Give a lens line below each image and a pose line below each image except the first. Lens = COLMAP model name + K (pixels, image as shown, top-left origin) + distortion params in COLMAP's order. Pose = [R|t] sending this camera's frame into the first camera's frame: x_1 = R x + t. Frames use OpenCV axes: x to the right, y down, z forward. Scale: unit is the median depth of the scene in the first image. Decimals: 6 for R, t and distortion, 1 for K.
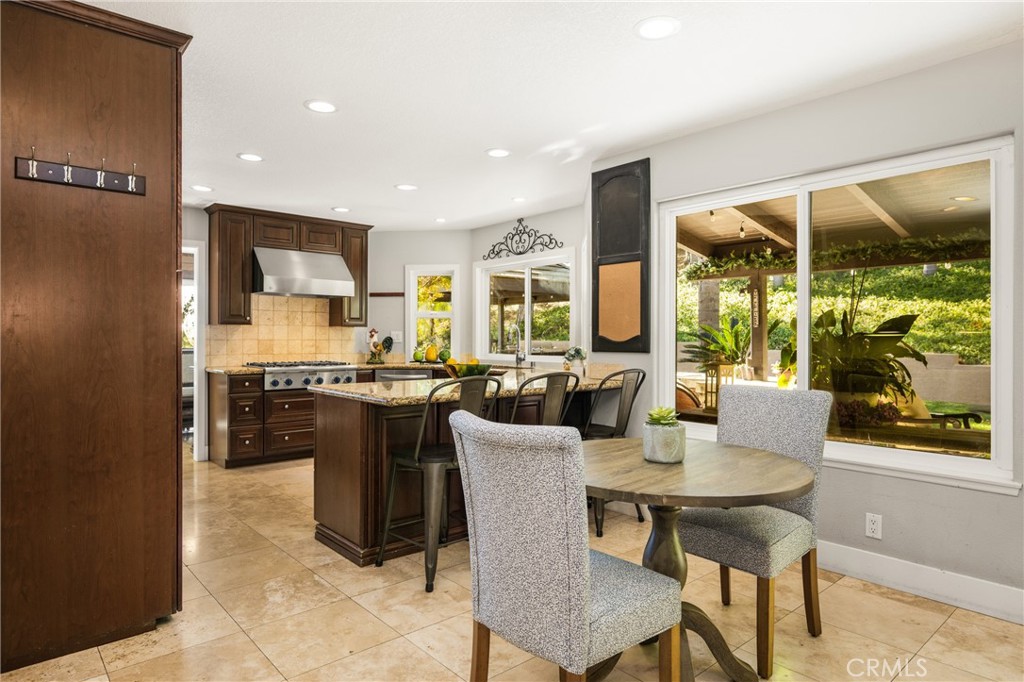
lens RADIAL K [[594.2, 0, 512.0], [0, 594.2, 341.0], [0, 0, 1]] dist [-0.082137, -0.000113]
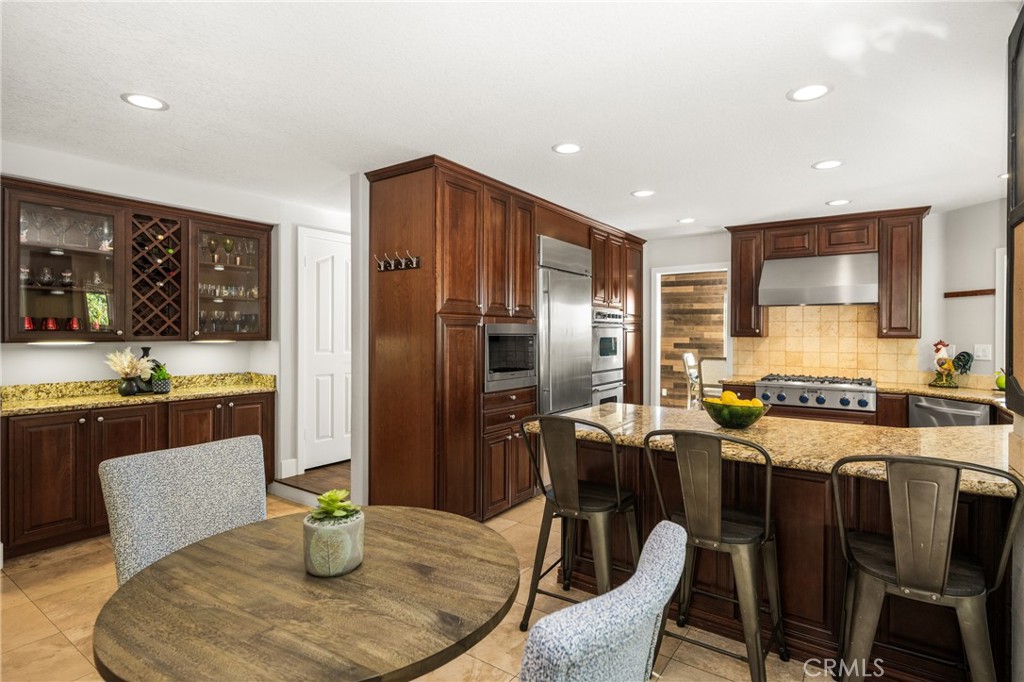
lens RADIAL K [[516.8, 0, 512.0], [0, 516.8, 341.0], [0, 0, 1]] dist [0.002194, 0.000238]
pose [[0.235458, 0.011582, -0.971816, 0.324441], [-0.006533, 0.999925, 0.010335, -0.027236], [0.971863, 0.003915, 0.235516, 0.362657]]
